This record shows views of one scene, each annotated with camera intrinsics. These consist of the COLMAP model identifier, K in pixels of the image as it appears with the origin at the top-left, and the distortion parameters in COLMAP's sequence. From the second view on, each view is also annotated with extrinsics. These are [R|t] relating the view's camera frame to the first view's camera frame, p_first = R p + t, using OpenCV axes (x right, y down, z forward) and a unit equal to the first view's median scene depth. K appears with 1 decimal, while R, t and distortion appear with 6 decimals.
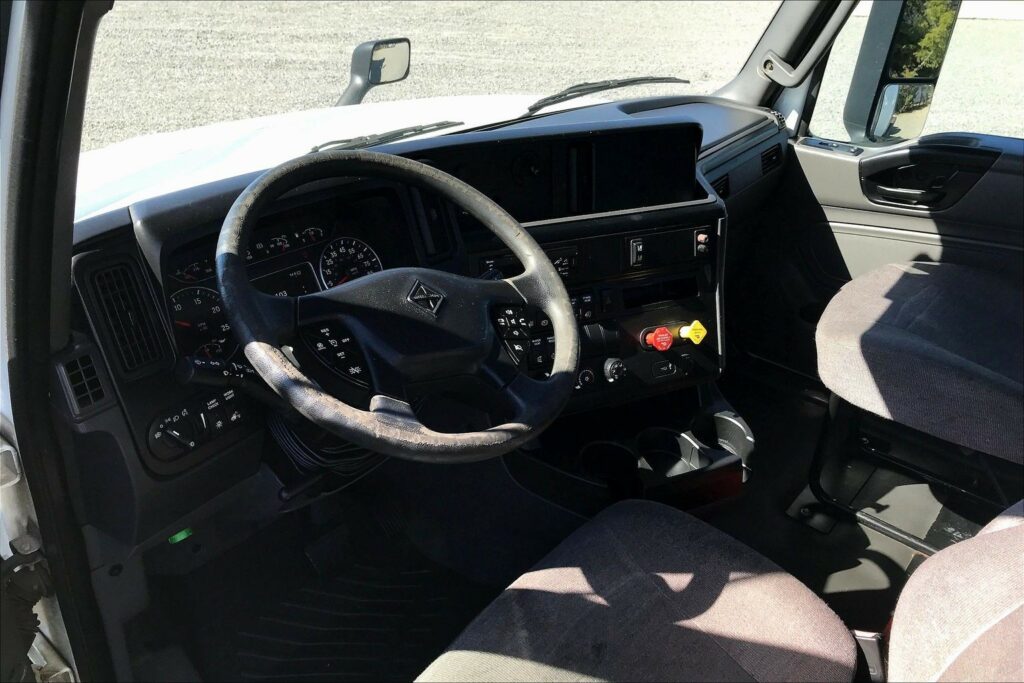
lens RADIAL K [[823.9, 0, 511.2], [0, 823.9, 337.6], [0, 0, 1]] dist [-0.001257, -0.002303]
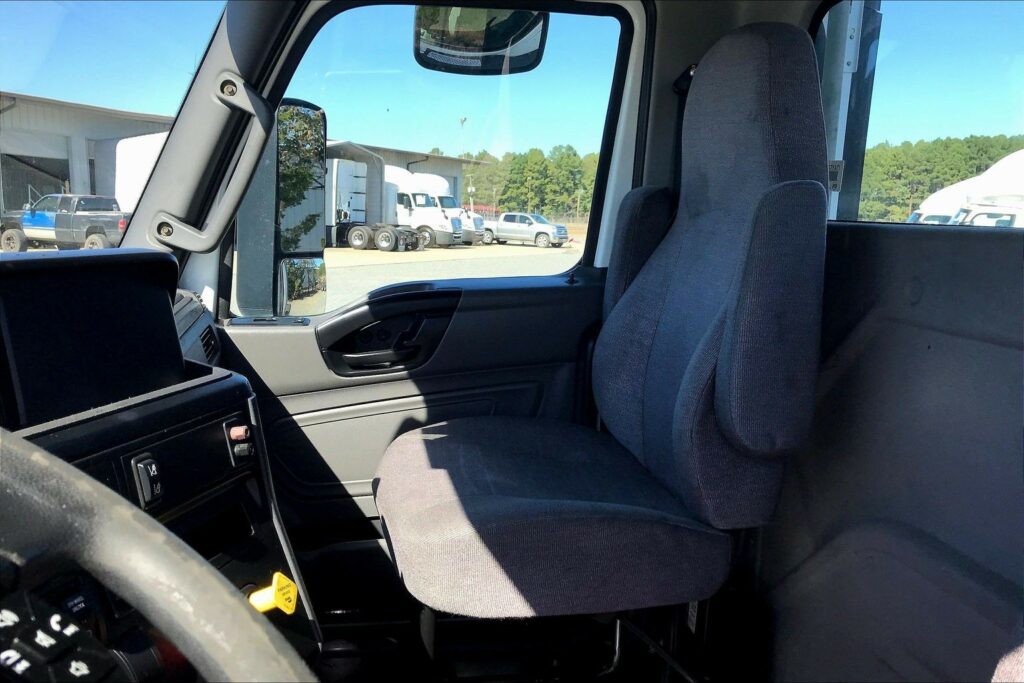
lens RADIAL K [[823.9, 0, 511.2], [0, 823.9, 337.6], [0, 0, 1]] dist [-0.001257, -0.002303]
pose [[0.651287, -0.138659, 0.746056, -0.050559], [0.363606, 0.919971, -0.146437, -0.021108], [-0.666045, 0.366643, 0.649582, 0.360976]]
